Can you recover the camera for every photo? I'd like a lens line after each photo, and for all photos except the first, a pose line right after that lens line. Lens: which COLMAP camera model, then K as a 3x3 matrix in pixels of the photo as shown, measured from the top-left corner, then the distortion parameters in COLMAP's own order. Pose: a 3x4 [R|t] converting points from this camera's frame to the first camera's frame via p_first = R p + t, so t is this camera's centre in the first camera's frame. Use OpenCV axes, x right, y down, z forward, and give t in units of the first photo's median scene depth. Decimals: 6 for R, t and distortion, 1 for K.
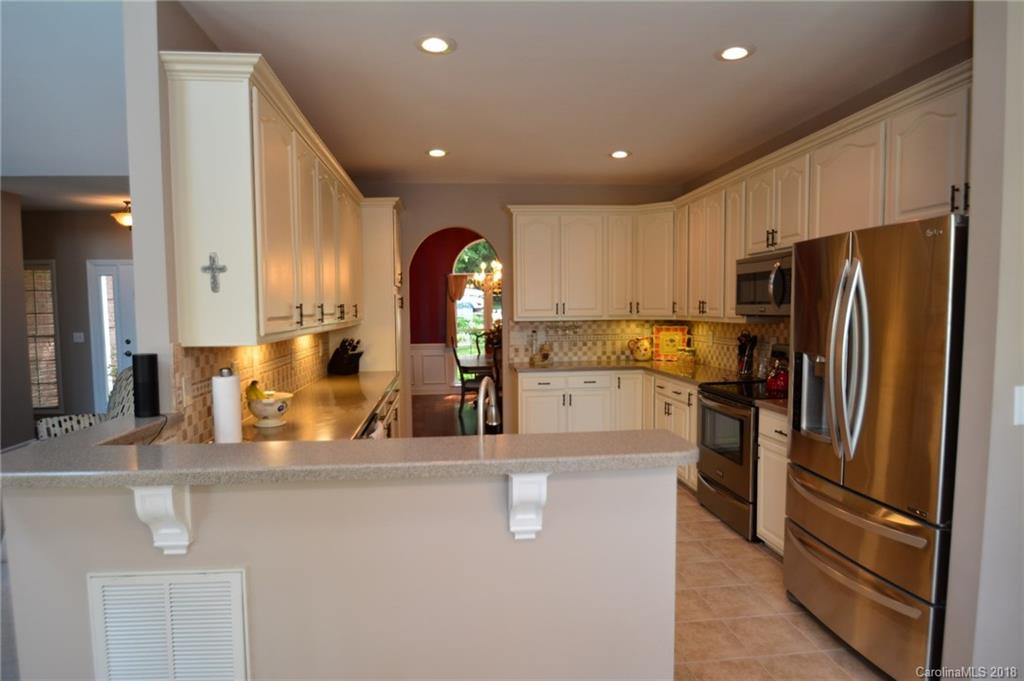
lens RADIAL K [[566.3, 0, 509.2], [0, 566.3, 342.6], [0, 0, 1]] dist [0.003069, 0.000754]
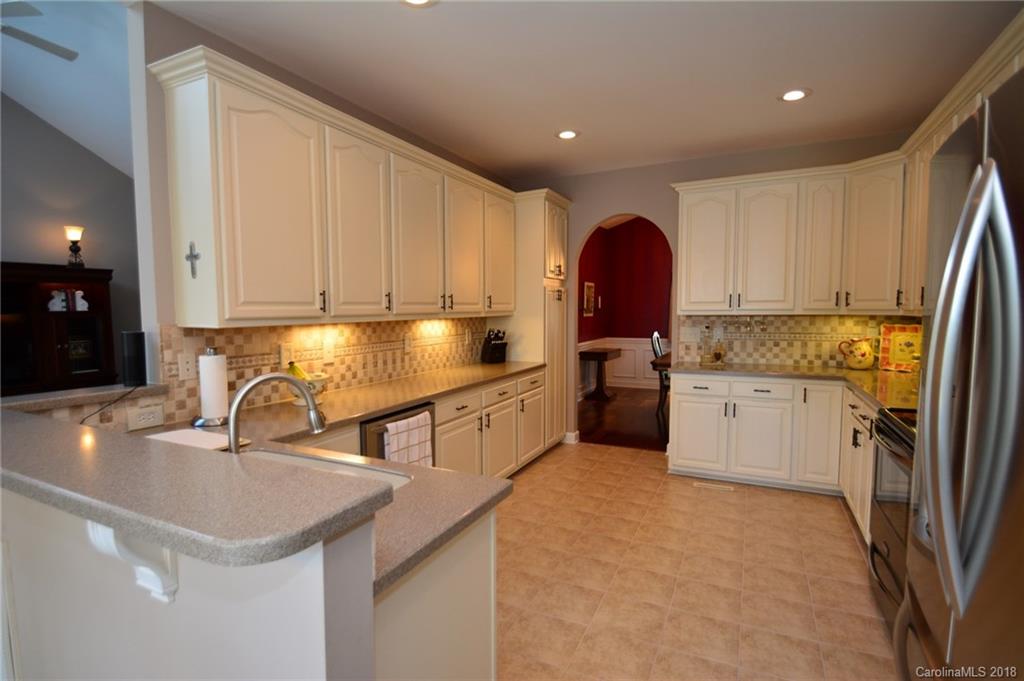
lens RADIAL K [[499.8, 0, 513.3], [0, 499.8, 343.6], [0, 0, 1]] dist [-0.002826, -0.000316]
pose [[0.849440, 0.041388, -0.526059, 0.193914], [-0.034235, 0.999142, 0.023328, -0.002139], [0.526573, -0.001806, 0.850128, 0.188562]]
